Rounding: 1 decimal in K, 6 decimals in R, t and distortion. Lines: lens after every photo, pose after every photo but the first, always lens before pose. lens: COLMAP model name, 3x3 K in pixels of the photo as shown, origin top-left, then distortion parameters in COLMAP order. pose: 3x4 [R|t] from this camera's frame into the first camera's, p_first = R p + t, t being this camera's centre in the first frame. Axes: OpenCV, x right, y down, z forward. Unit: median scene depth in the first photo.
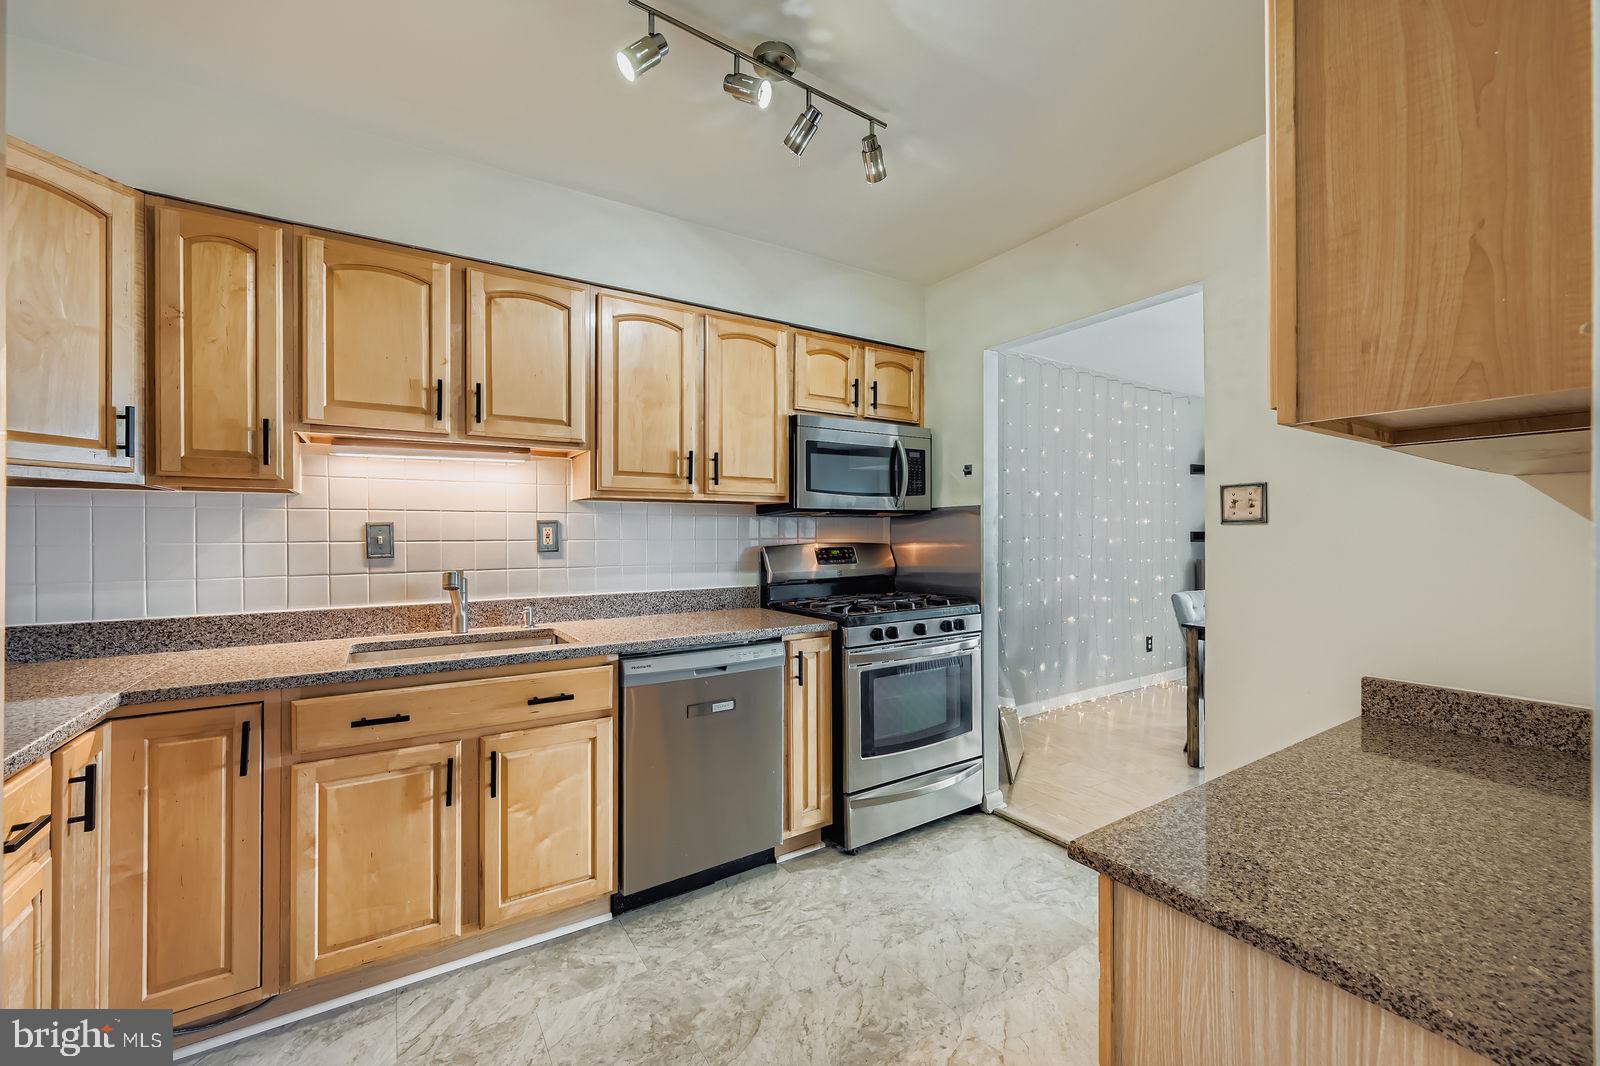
lens RADIAL K [[647.6, 0, 800.0], [0, 647.6, 533.0], [0, 0, 1]] dist [0.001179, 0.000168]
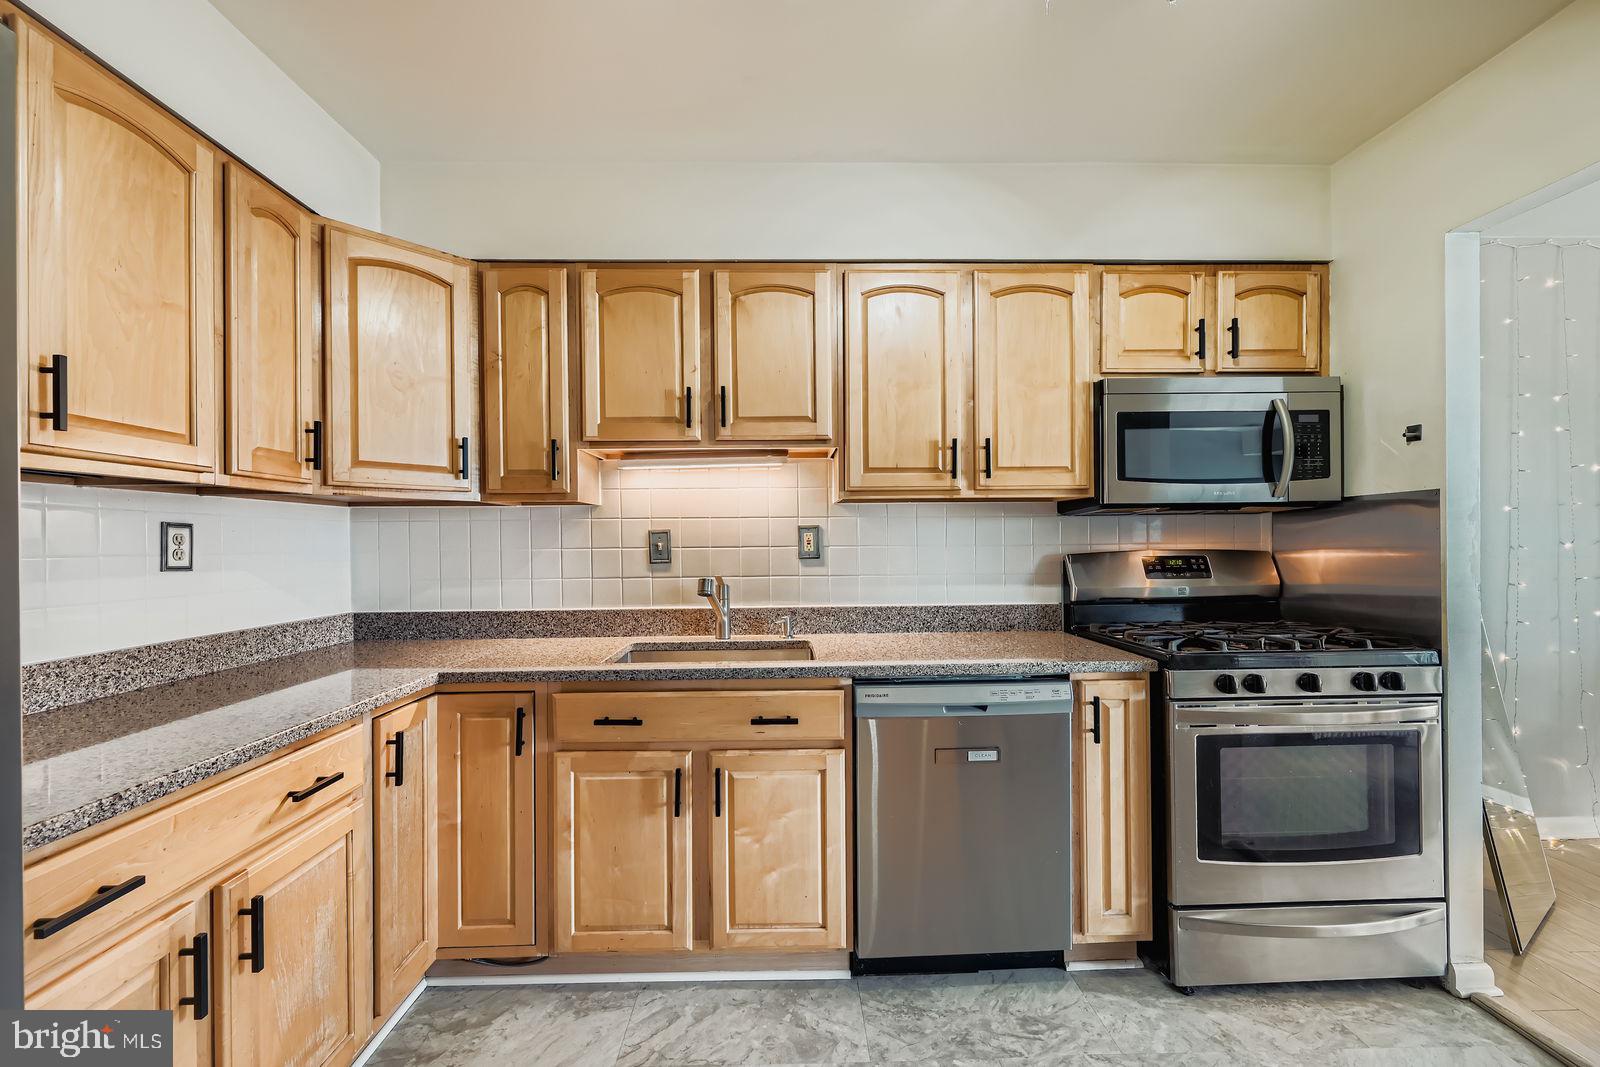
lens RADIAL K [[658.4, 0, 796.3], [0, 658.4, 541.4], [0, 0, 1]] dist [0.000030, 0.000418]
pose [[0.852910, -0.004196, -0.522041, 0.110249], [0.006630, 0.999974, 0.002795, 0.001106], [0.522016, -0.005845, 0.852916, 0.196402]]
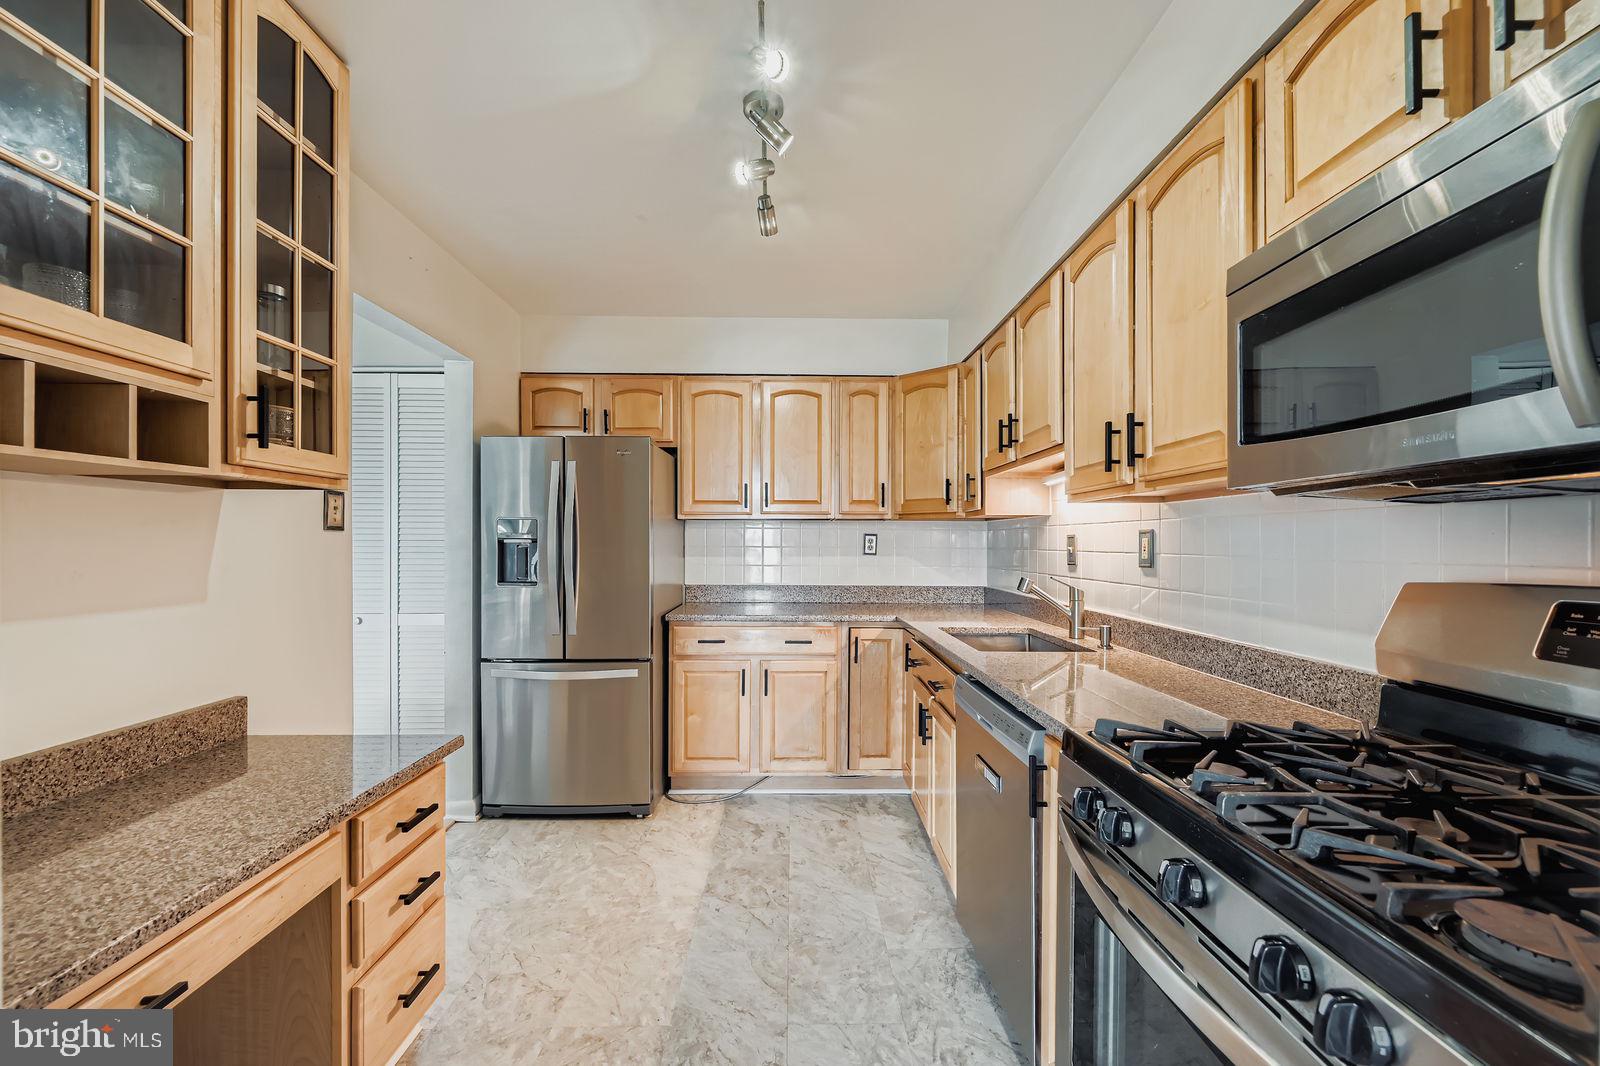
lens RADIAL K [[643.3, 0, 792.9], [0, 643.3, 546.0], [0, 0, 1]] dist [0.000322, -0.000086]
pose [[-0.540398, 0.003544, -0.841402, 0.631992], [-0.005273, 0.999957, 0.007599, -0.002210], [0.841393, 0.008543, -0.540356, 1.219108]]
